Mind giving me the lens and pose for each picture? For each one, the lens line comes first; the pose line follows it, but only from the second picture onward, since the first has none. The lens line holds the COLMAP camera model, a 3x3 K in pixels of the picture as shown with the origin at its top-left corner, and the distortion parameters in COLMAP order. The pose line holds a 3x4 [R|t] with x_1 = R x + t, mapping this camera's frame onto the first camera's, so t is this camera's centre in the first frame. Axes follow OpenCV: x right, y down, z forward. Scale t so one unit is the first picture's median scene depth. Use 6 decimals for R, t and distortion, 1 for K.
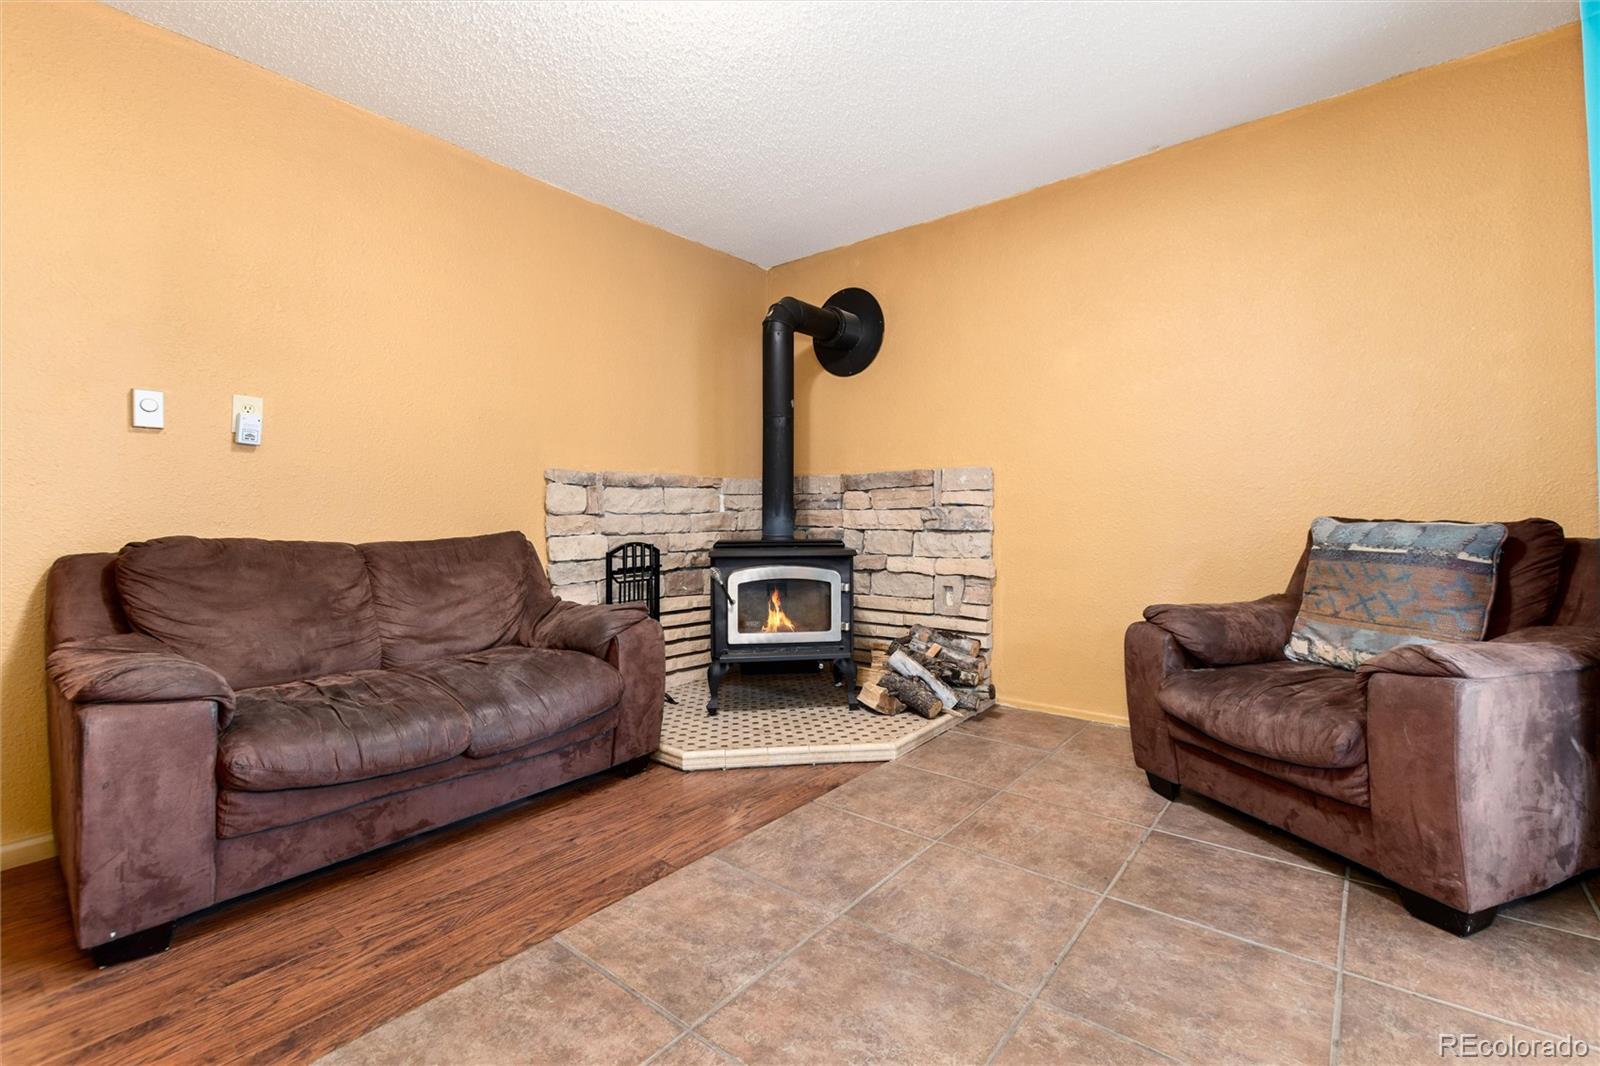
lens RADIAL K [[703.1, 0, 815.1], [0, 703.1, 524.5], [0, 0, 1]] dist [0.000811, 0.000132]
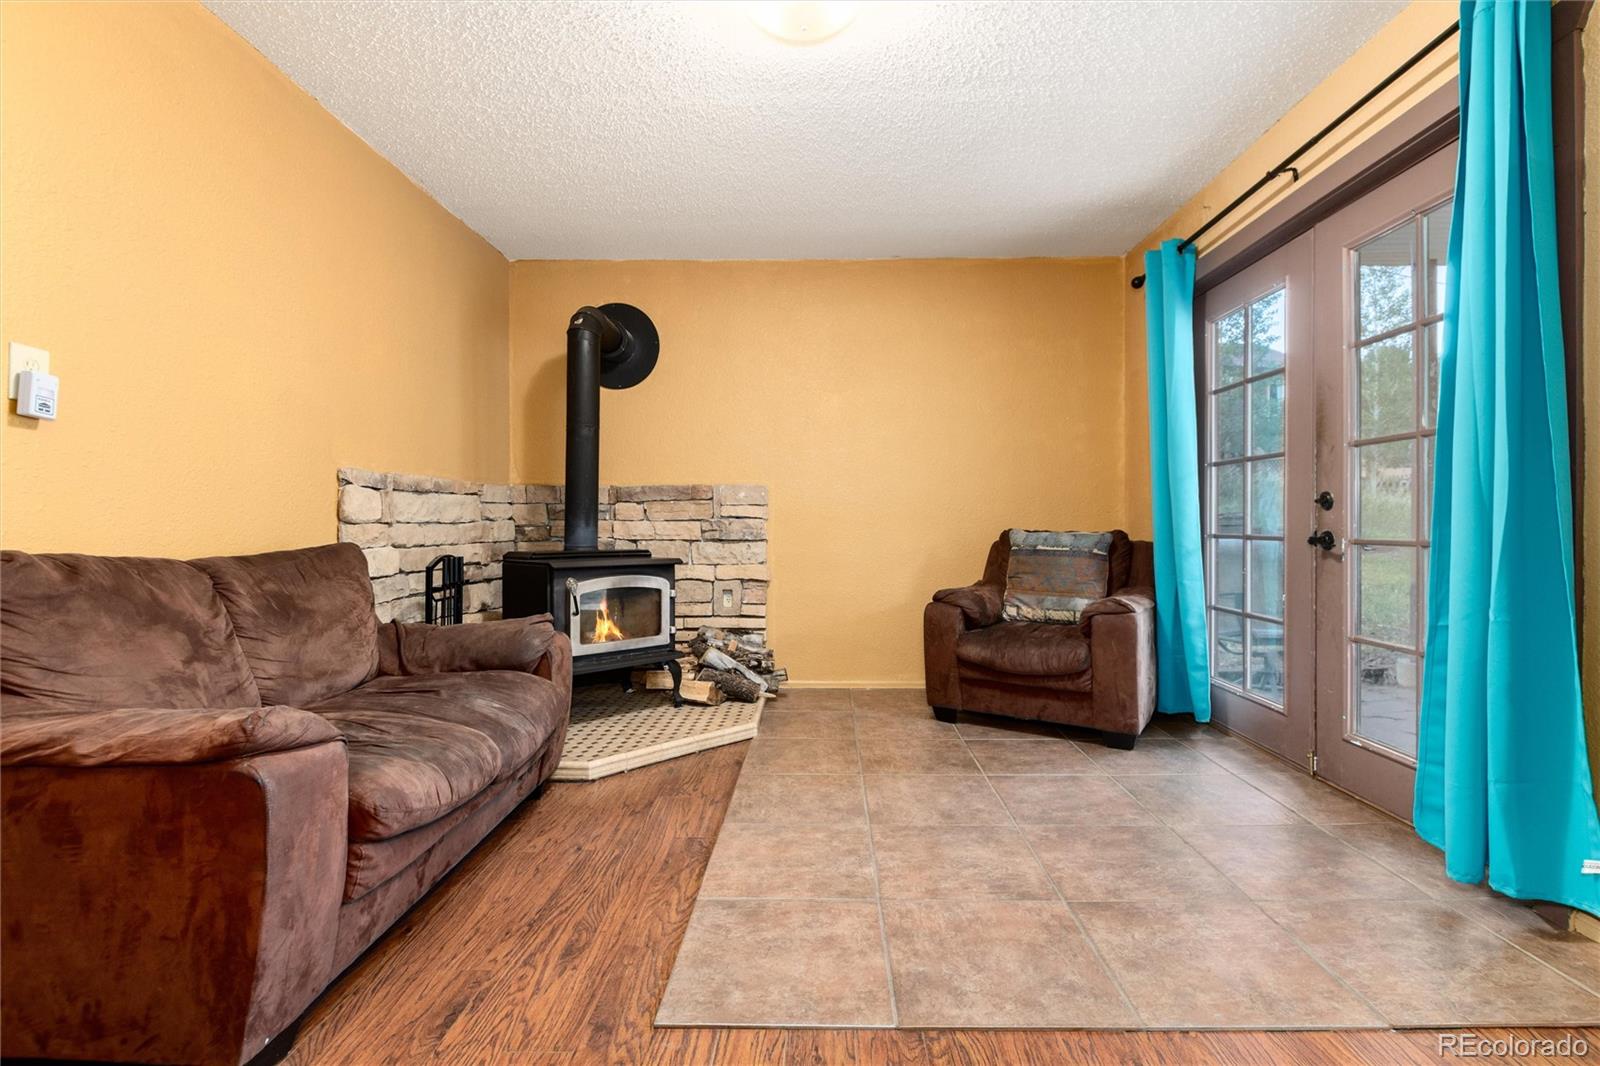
lens RADIAL K [[740.8, 0, 823.0], [0, 740.8, 531.8], [0, 0, 1]] dist [-0.003575, -0.001165]
pose [[0.785554, 0.001166, 0.618792, -0.610357], [0.003548, 0.999973, -0.006389, 0.004629], [-0.618783, 0.007214, 0.785529, -0.036723]]
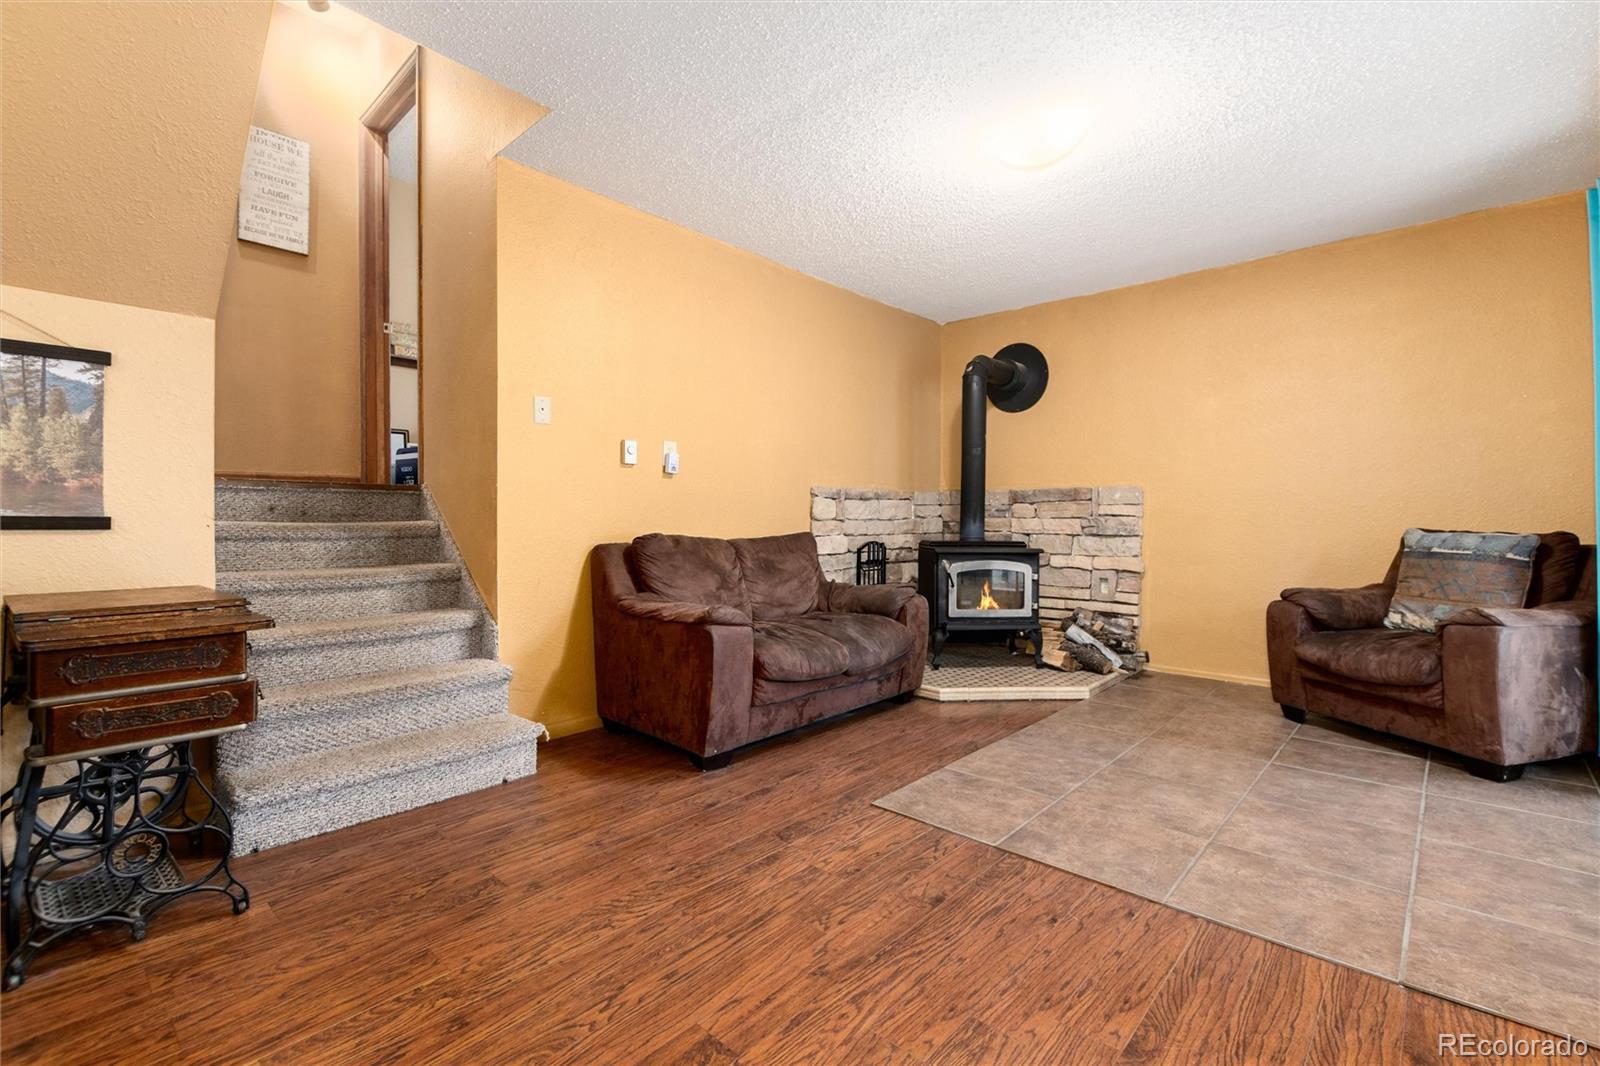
lens RADIAL K [[719.9, 0, 808.6], [0, 719.9, 525.2], [0, 0, 1]] dist [0.001182, -0.000846]
pose [[0.997920, 0.010381, -0.063630, -0.385830], [-0.010582, 0.999940, -0.002820, -0.000508], [0.063597, 0.003488, 0.997970, -0.507506]]
